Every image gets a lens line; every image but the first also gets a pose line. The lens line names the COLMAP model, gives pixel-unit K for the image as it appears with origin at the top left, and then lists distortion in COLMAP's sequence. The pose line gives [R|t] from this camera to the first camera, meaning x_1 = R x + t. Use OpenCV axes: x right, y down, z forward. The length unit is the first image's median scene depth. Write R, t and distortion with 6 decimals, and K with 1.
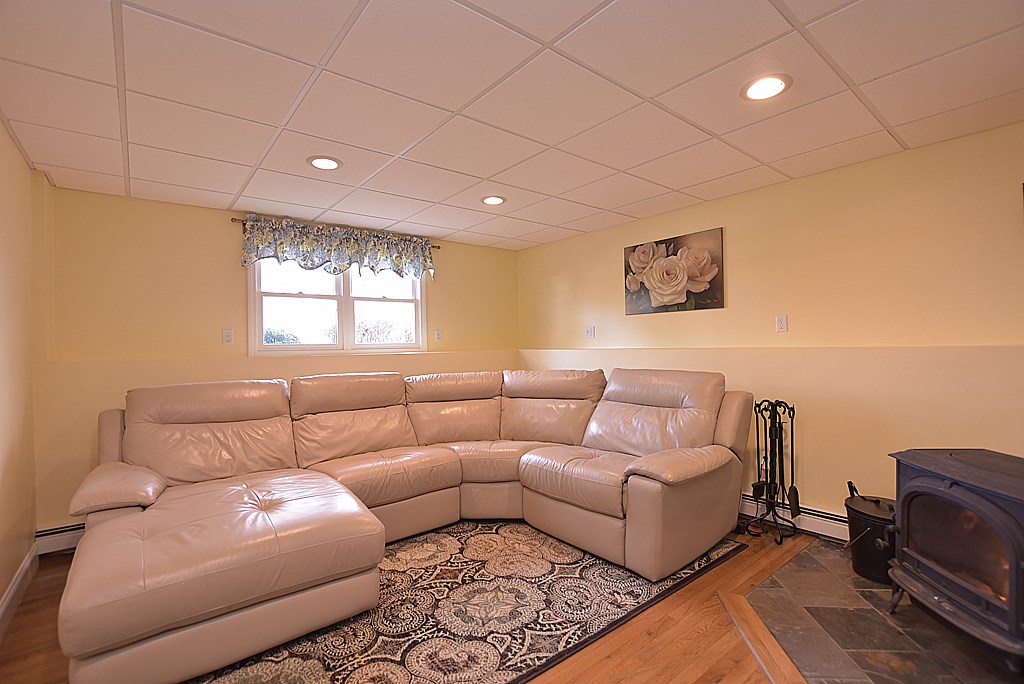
lens RADIAL K [[453.5, 0, 499.1], [0, 453.5, 343.2], [0, 0, 1]] dist [-0.042726, 0.010598]
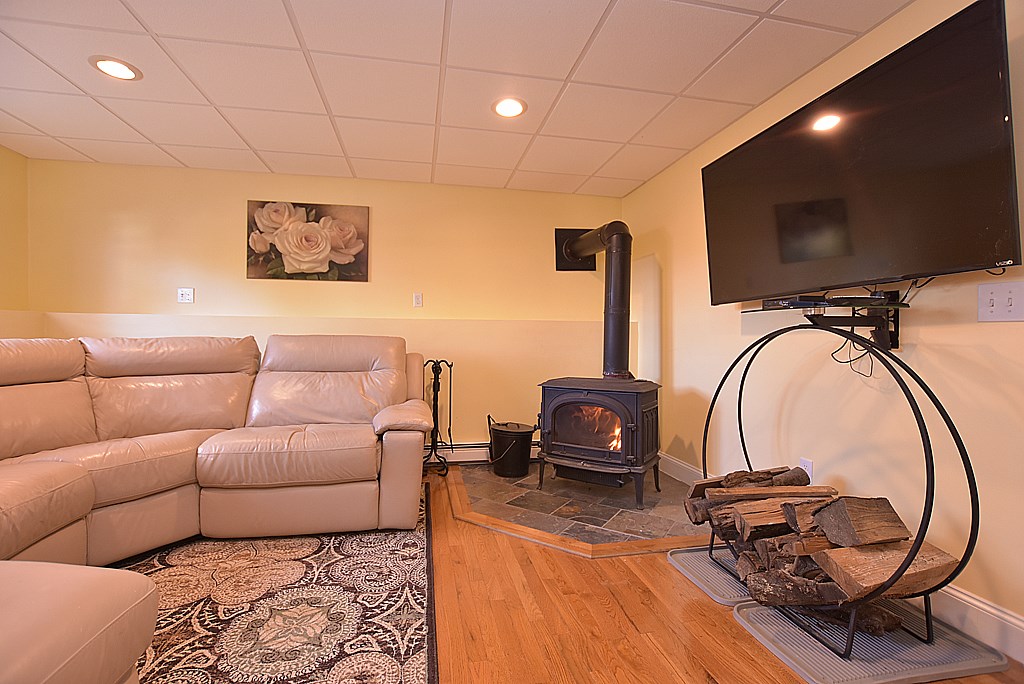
lens RADIAL K [[453.5, 0, 499.1], [0, 453.5, 343.2], [0, 0, 1]] dist [-0.042726, 0.010598]
pose [[0.464015, 0.017077, 0.885663, -0.304584], [-0.025085, 0.999667, -0.006133, 0.066131], [-0.885472, -0.019371, 0.464289, 0.217731]]
